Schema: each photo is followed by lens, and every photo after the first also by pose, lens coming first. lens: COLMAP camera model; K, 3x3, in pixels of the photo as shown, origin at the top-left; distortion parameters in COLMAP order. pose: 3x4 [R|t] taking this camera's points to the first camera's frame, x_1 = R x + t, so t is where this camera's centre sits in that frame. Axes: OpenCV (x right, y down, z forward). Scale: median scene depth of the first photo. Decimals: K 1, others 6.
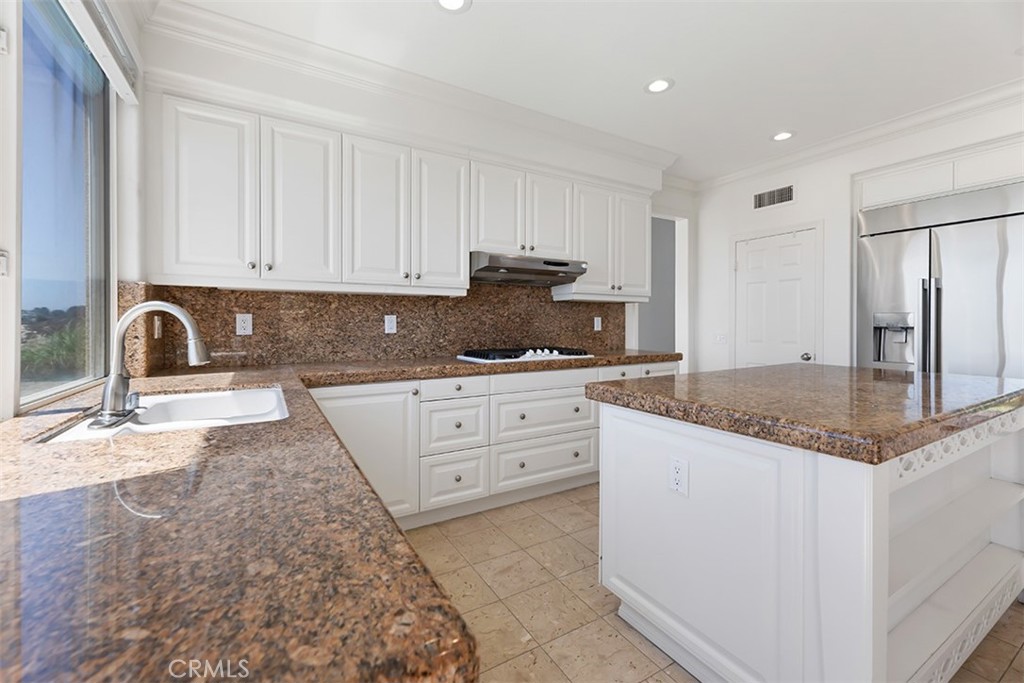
lens RADIAL K [[421.8, 0, 507.9], [0, 421.8, 322.4], [0, 0, 1]] dist [-0.002562, -0.000988]
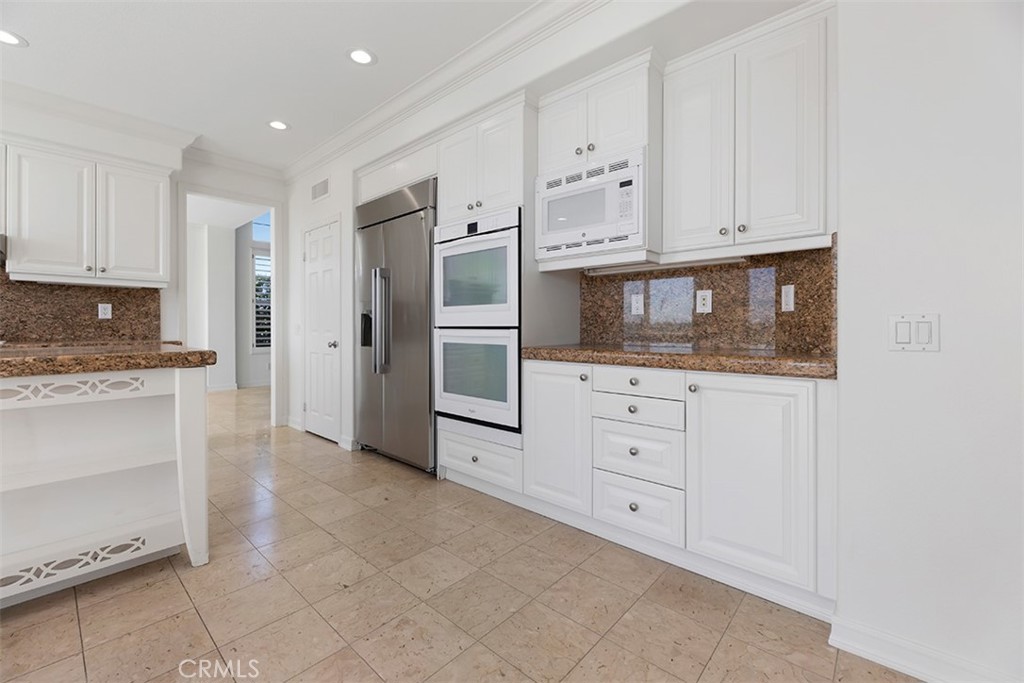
lens RADIAL K [[421.8, 0, 505.3], [0, 421.8, 328.6], [0, 0, 1]] dist [-0.002562, -0.000988]
pose [[0.952710, -0.002762, 0.303869, 0.939401], [0.002036, 0.999994, 0.002704, 0.049644], [-0.303875, -0.001958, 0.952710, -0.142566]]
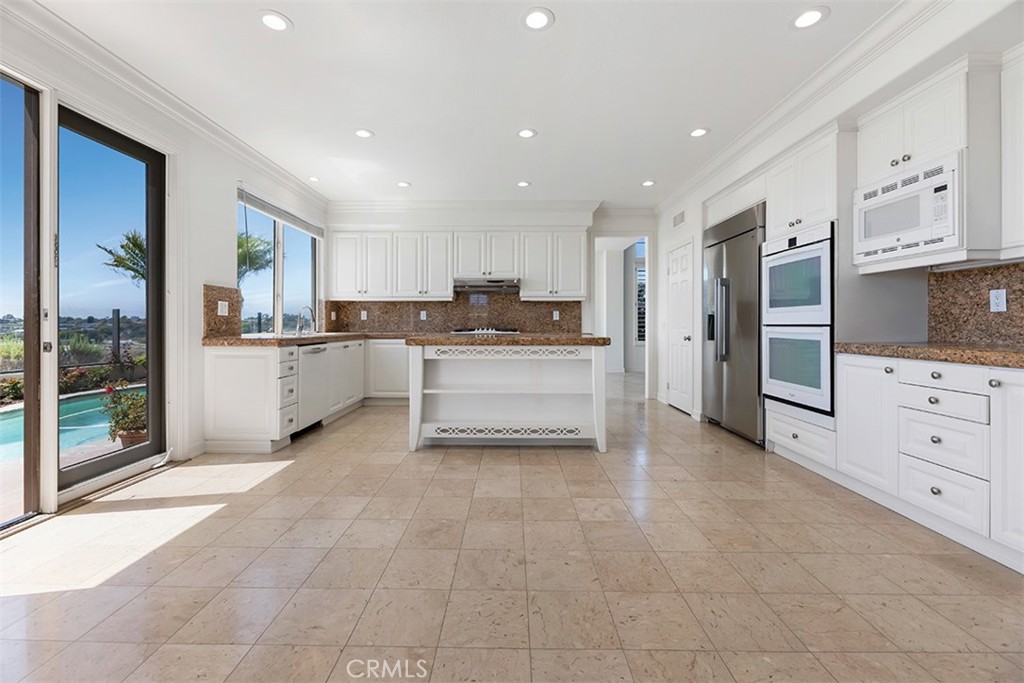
lens RADIAL K [[421.8, 0, 507.8], [0, 421.8, 325.1], [0, 0, 1]] dist [-0.002562, -0.000988]
pose [[0.860372, -0.000120, -0.509666, 1.061736], [-0.000580, 0.999999, -0.001215, 0.050873], [0.509666, 0.001341, 0.860372, -0.535689]]
